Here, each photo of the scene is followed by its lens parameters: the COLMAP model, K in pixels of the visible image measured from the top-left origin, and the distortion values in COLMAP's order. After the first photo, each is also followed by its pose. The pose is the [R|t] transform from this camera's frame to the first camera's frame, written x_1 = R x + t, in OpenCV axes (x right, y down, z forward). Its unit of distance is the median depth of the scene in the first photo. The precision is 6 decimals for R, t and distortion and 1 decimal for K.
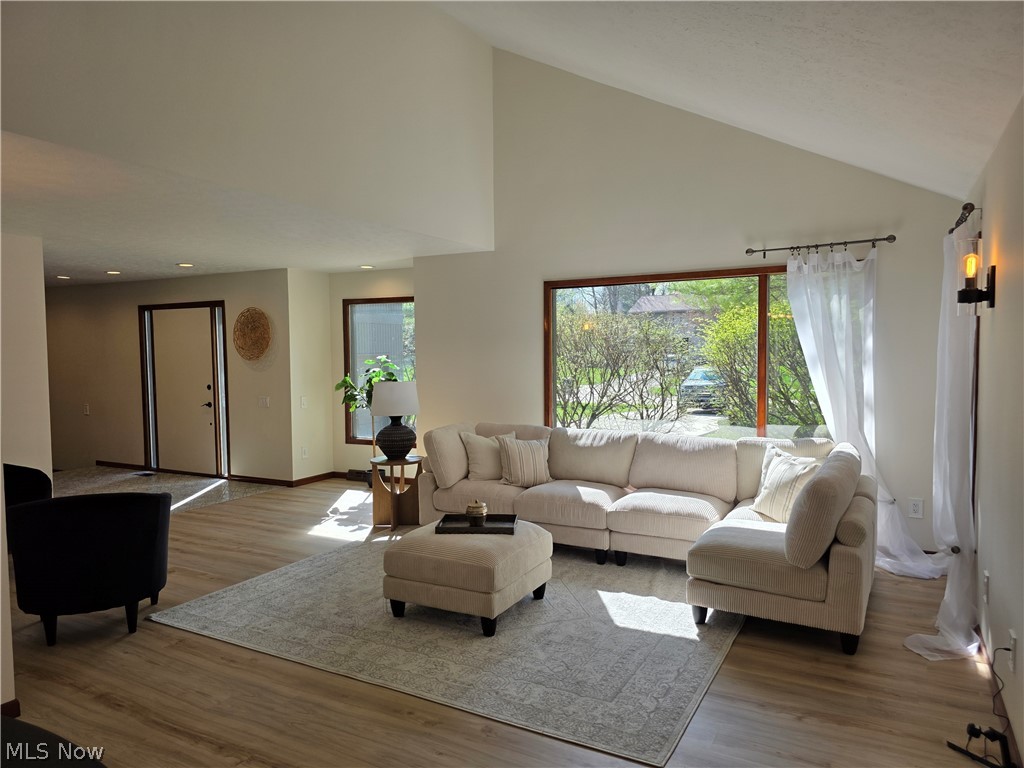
lens RADIAL K [[685.4, 0, 515.2], [0, 685.4, 390.2], [0, 0, 1]] dist [0.054511, -0.051425]
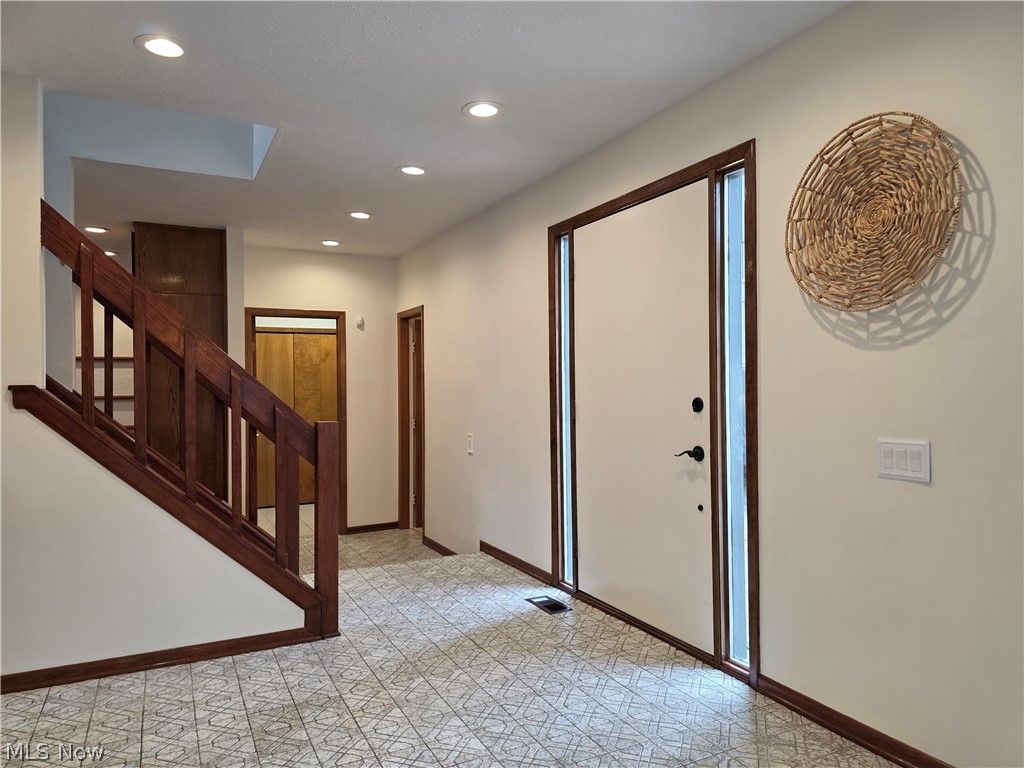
lens RADIAL K [[685.4, 0, 515.2], [0, 685.4, 390.2], [0, 0, 1]] dist [0.054511, -0.051425]
pose [[0.821082, 0.001757, -0.570808, -0.317198], [-0.034411, 0.998329, -0.046427, 0.007993], [0.569773, 0.057762, 0.819770, 0.652893]]
